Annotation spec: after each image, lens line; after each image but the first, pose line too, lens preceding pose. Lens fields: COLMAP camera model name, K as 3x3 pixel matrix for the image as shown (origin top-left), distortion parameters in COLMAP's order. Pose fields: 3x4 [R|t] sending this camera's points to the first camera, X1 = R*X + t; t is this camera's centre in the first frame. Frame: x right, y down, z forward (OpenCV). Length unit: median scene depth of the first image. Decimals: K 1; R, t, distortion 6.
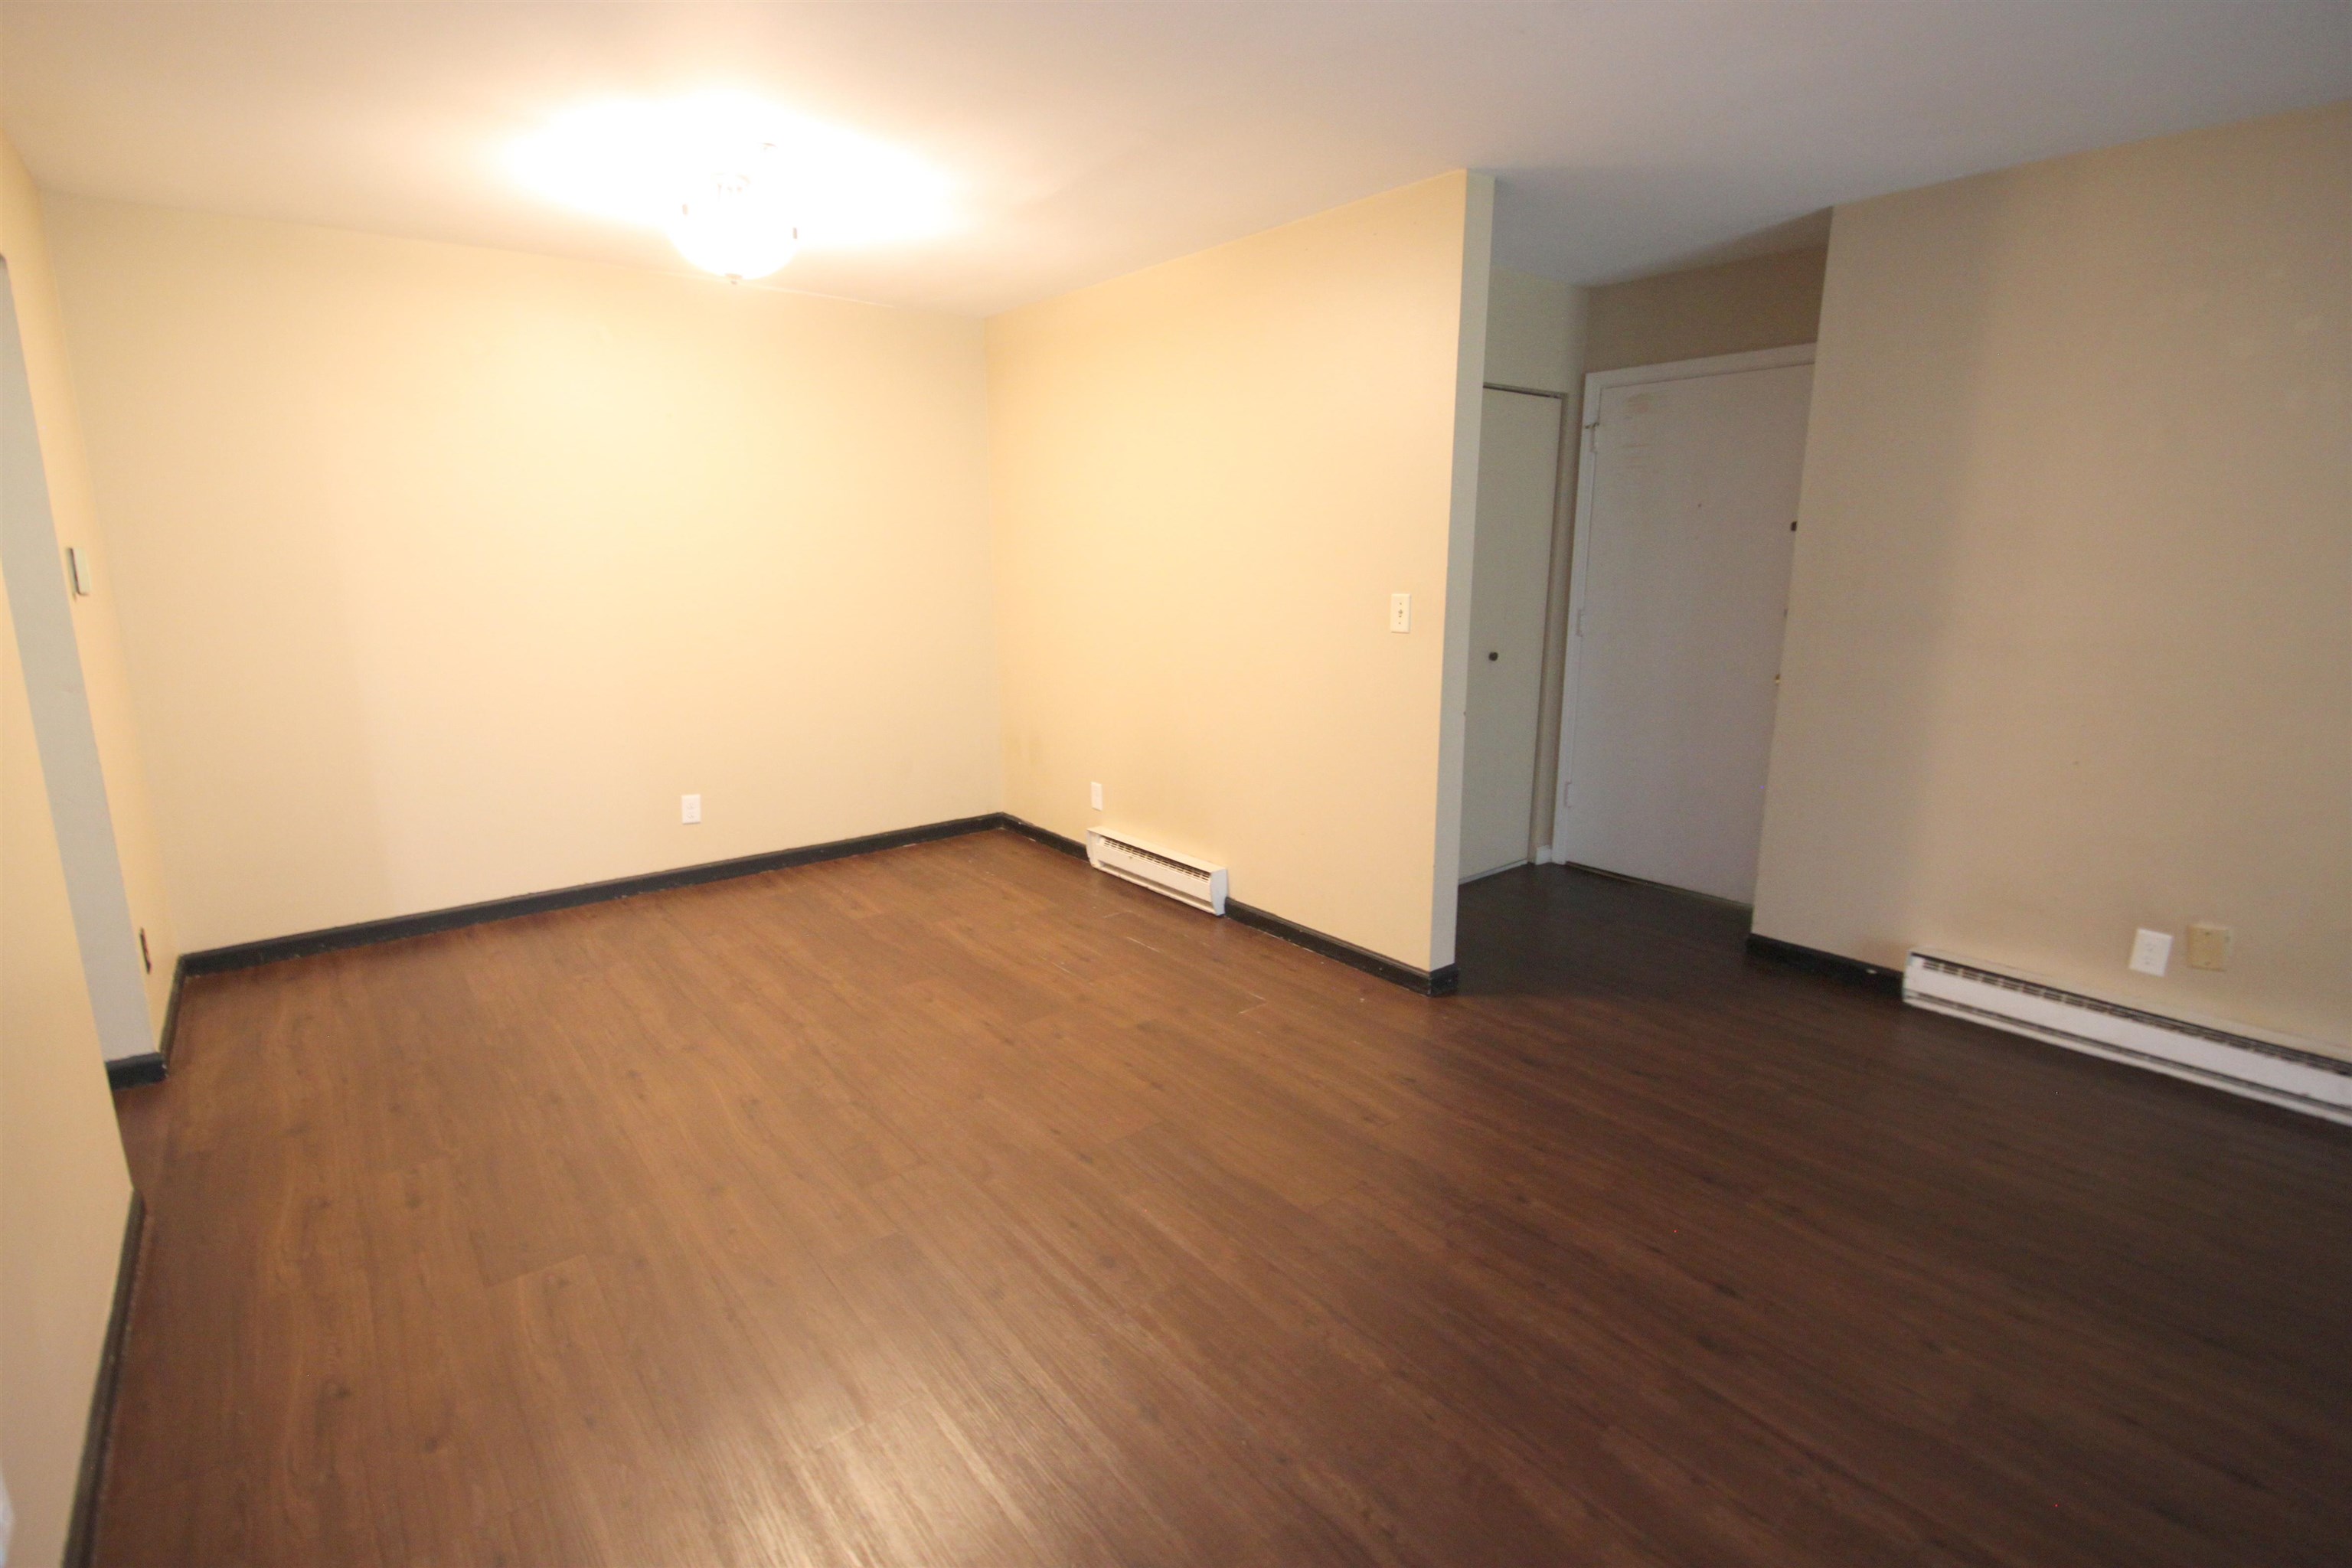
lens RADIAL K [[1089.3, 0, 1176.9], [0, 1089.3, 770.4], [0, 0, 1]] dist [0.012485, -0.016822]
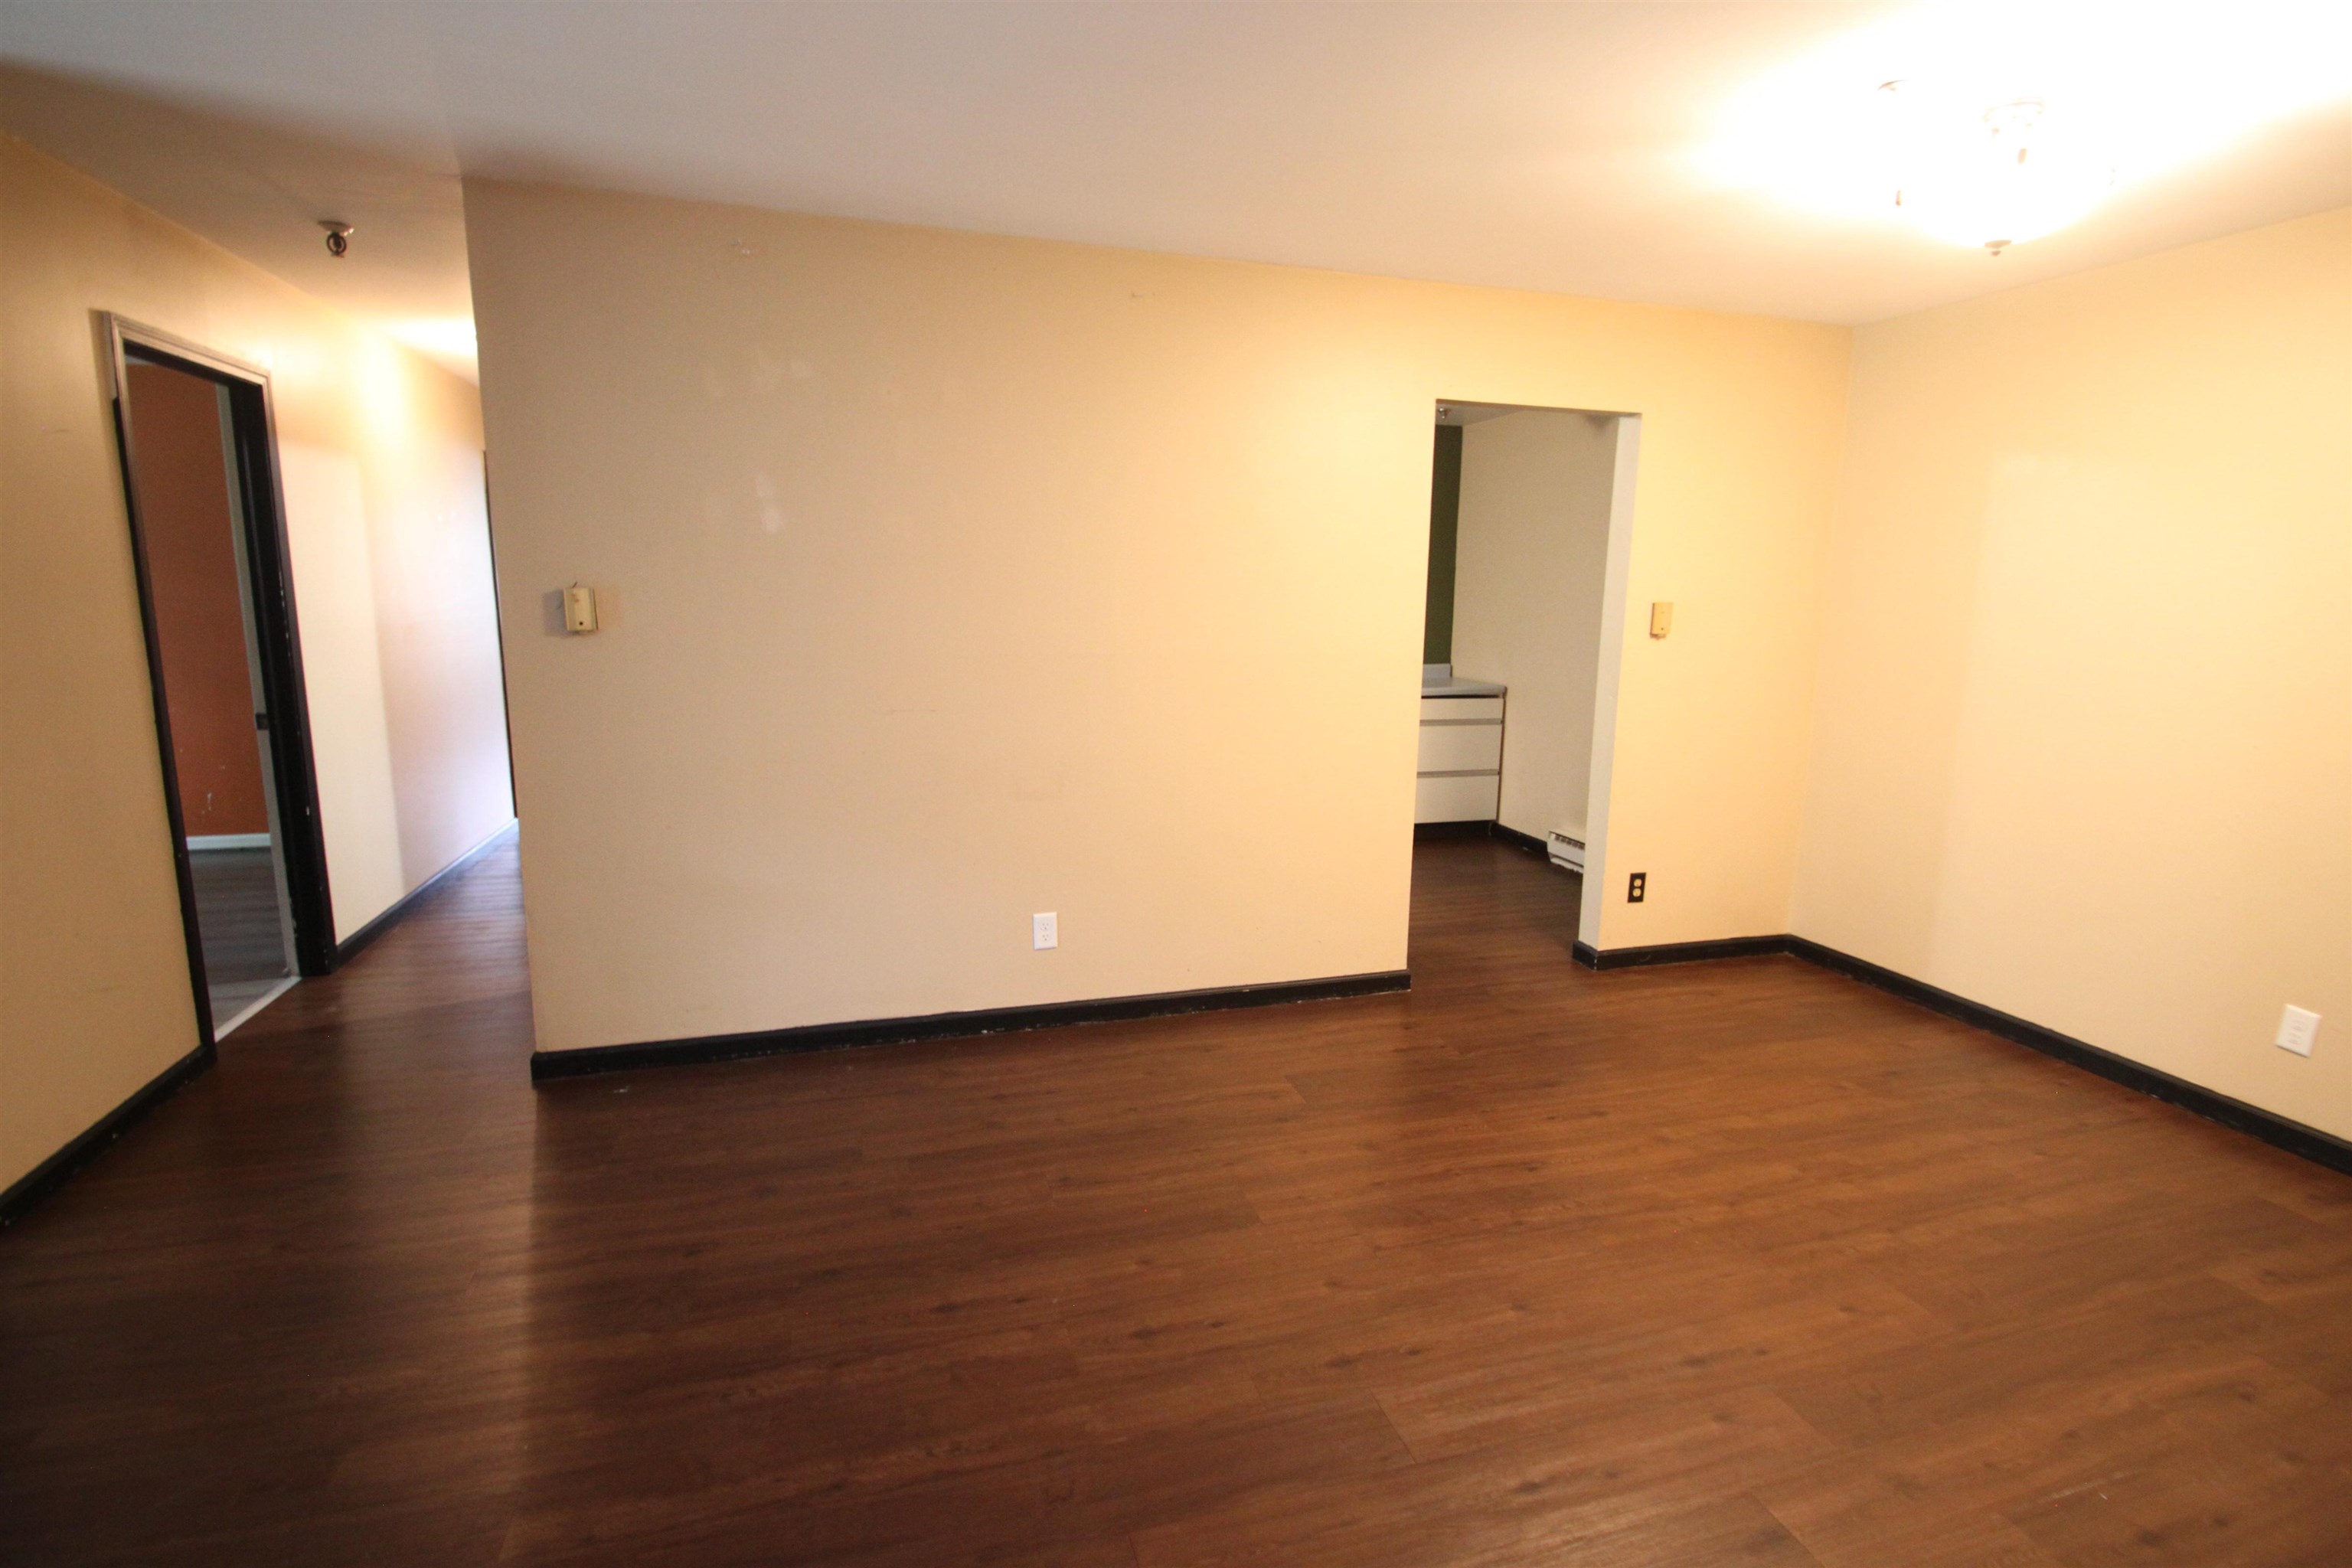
lens RADIAL K [[1089.3, 0, 1176.9], [0, 1089.3, 770.4], [0, 0, 1]] dist [0.012485, -0.016822]
pose [[-0.393299, 0.141318, -0.908485, 0.490054], [-0.198296, 0.951823, 0.233906, -0.171567], [0.897772, 0.272144, -0.346328, 0.818558]]
